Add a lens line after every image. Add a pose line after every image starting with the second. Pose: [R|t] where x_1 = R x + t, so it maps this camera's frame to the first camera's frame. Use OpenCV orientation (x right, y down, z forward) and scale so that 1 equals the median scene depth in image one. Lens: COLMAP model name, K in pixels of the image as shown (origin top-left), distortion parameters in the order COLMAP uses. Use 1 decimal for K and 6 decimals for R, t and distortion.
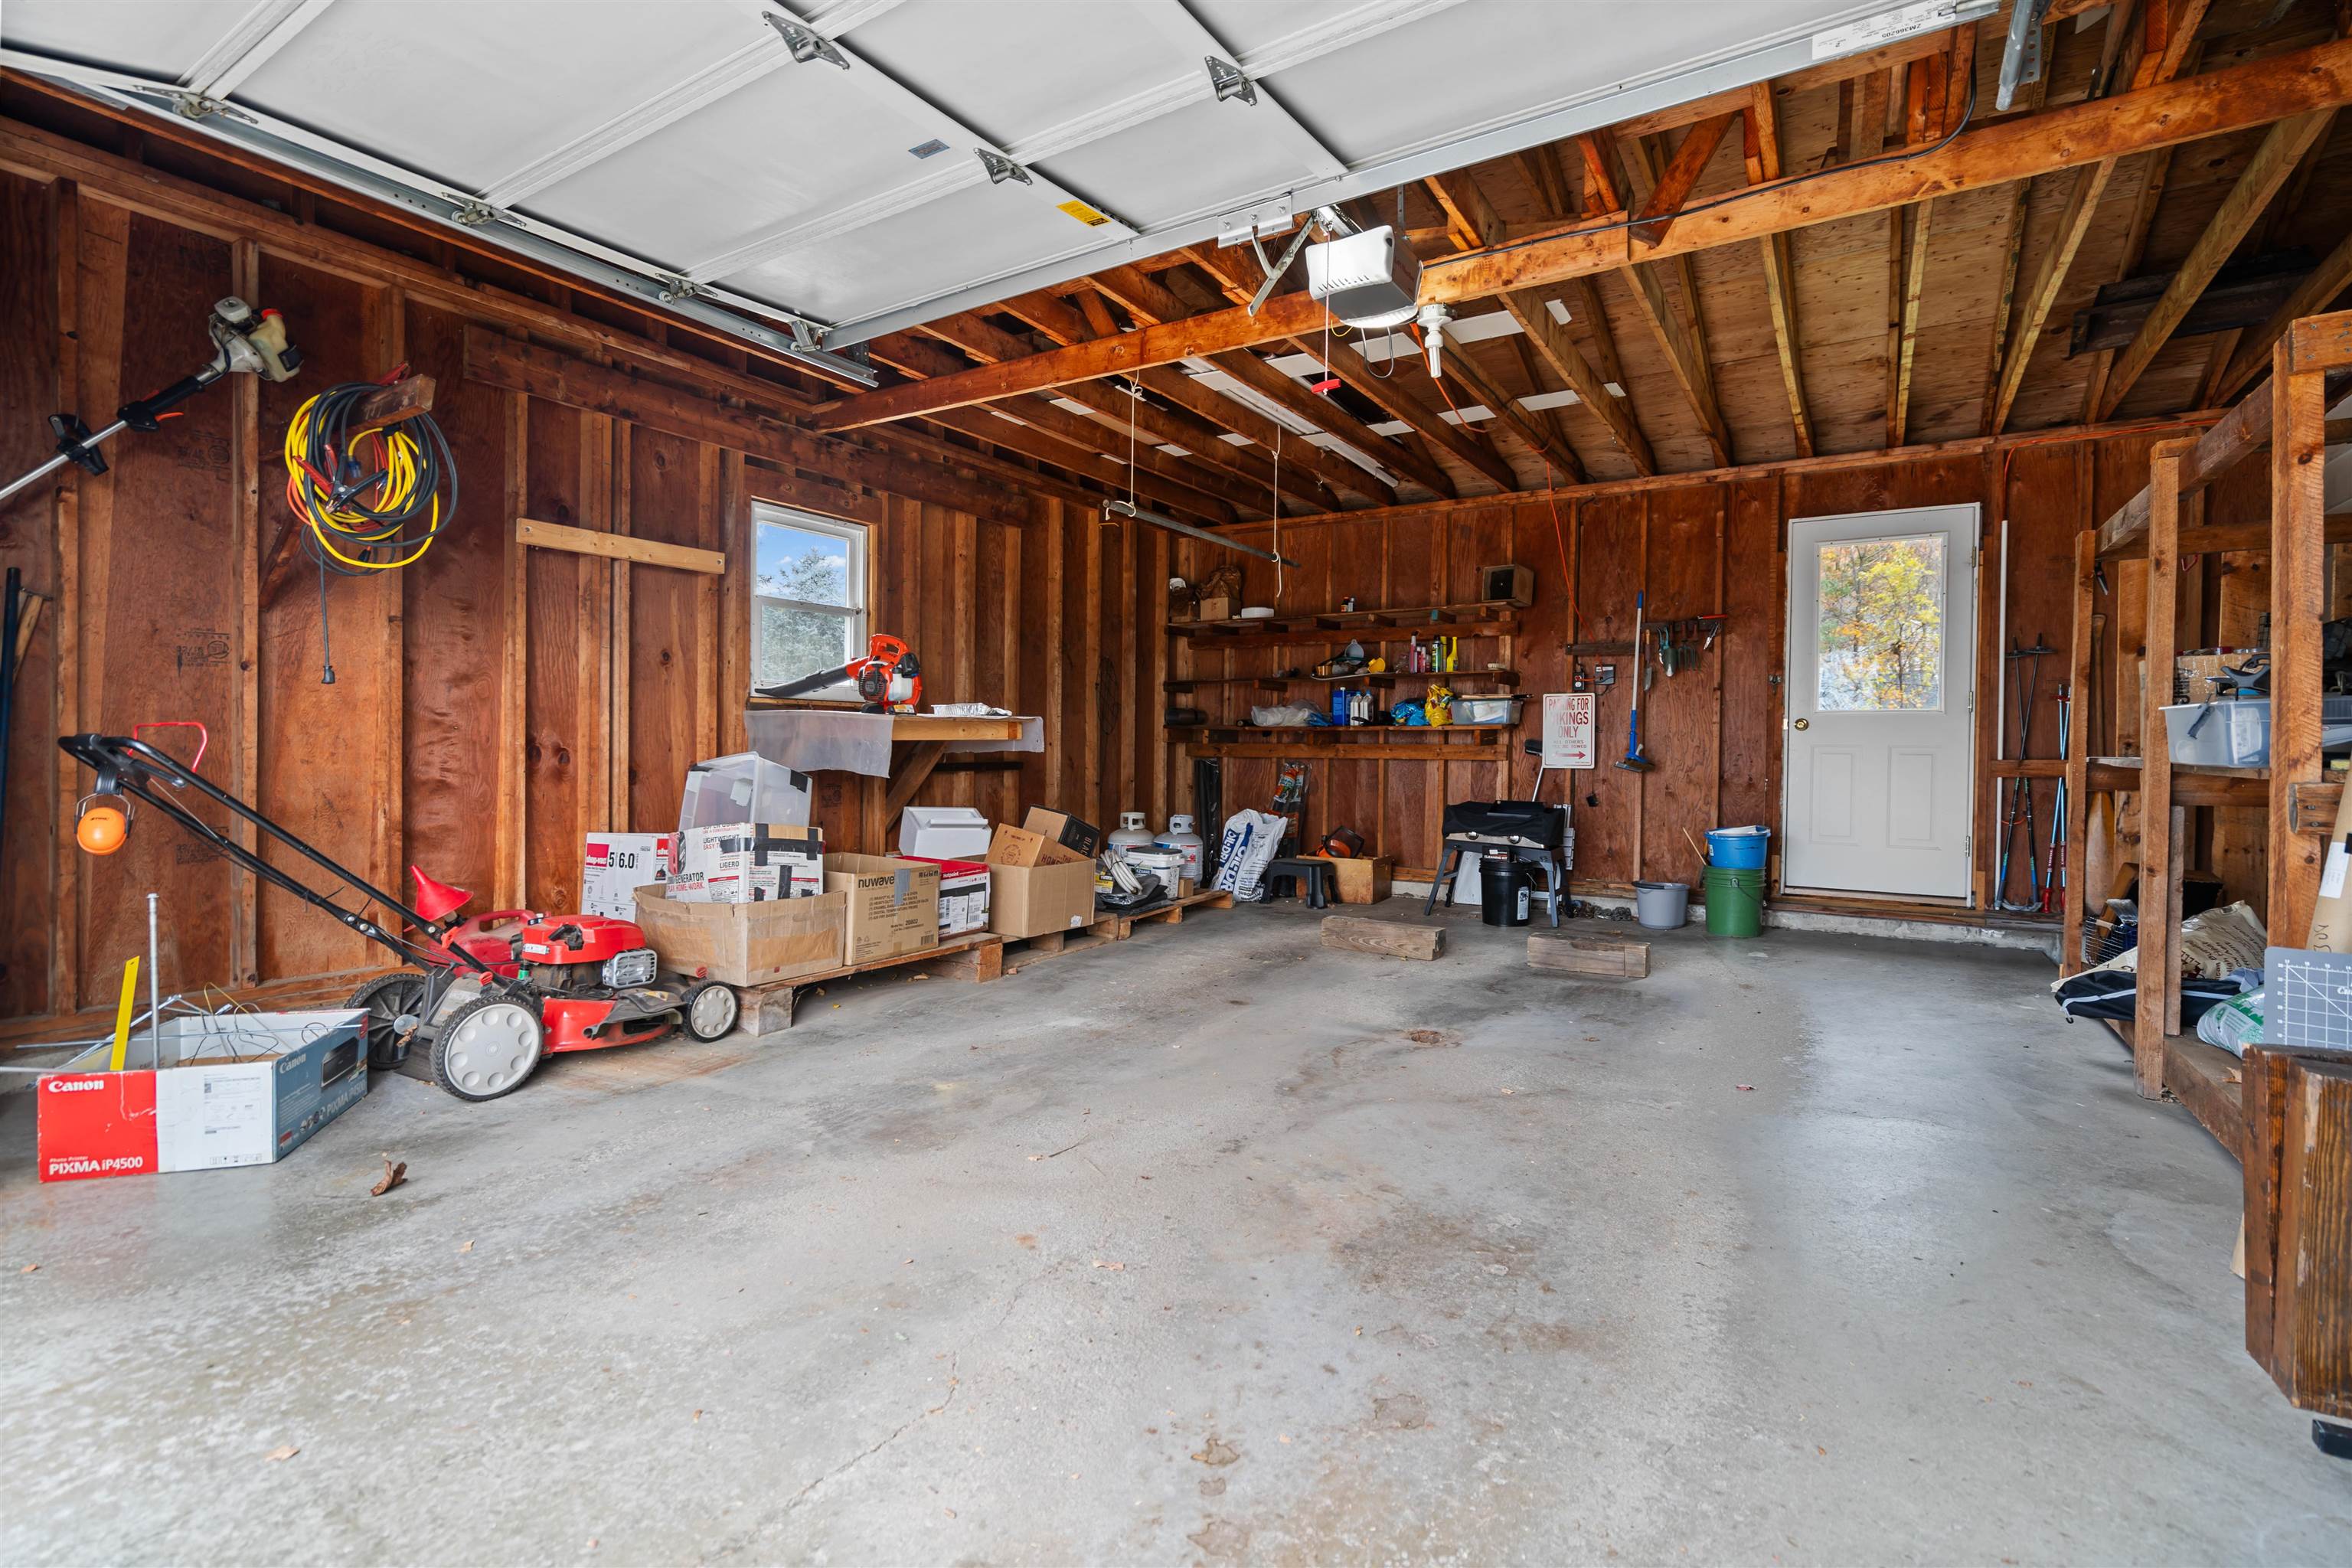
lens RADIAL K [[1087.6, 0, 1160.6], [0, 1087.6, 765.7], [0, 0, 1]] dist [-0.003479, 0.001311]
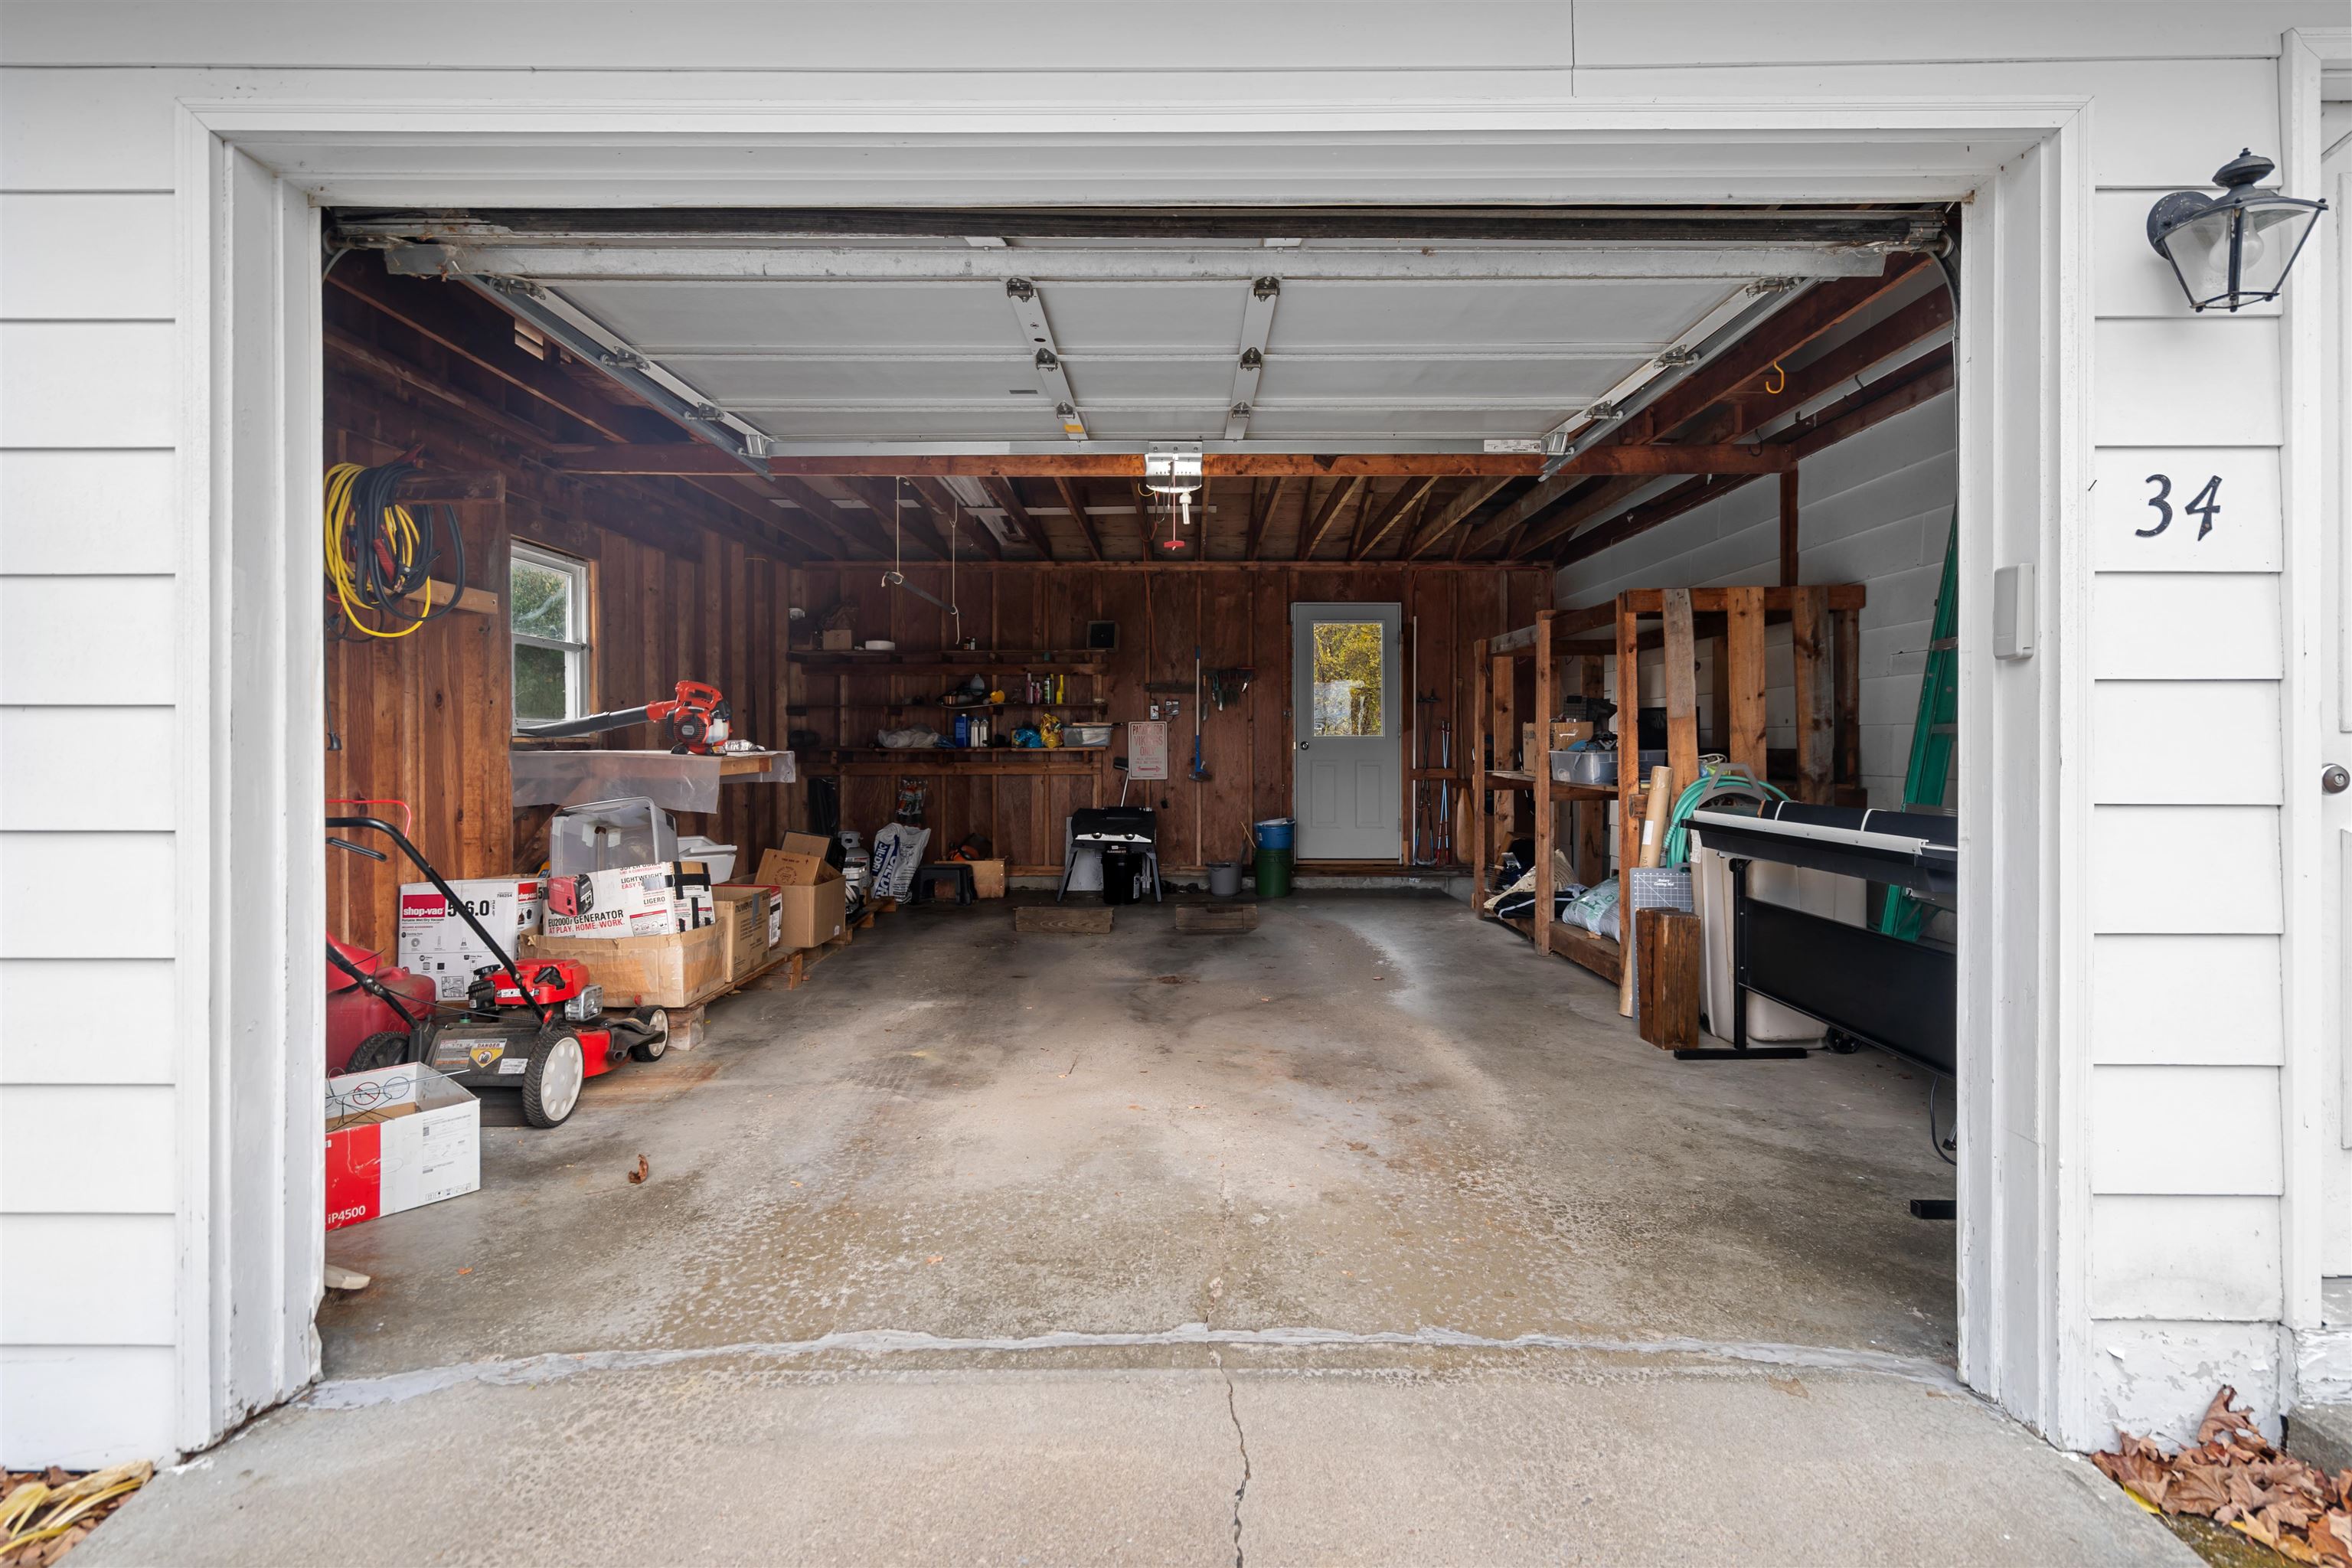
lens RADIAL K [[1087.6, 0, 1196.4], [0, 1087.6, 765.4], [0, 0, 1]] dist [-0.003479, 0.001311]
pose [[0.841402, -0.020143, 0.540035, -0.341174], [0.019042, 0.999790, 0.007623, -0.028989], [-0.540075, 0.003870, 0.841608, -0.149561]]
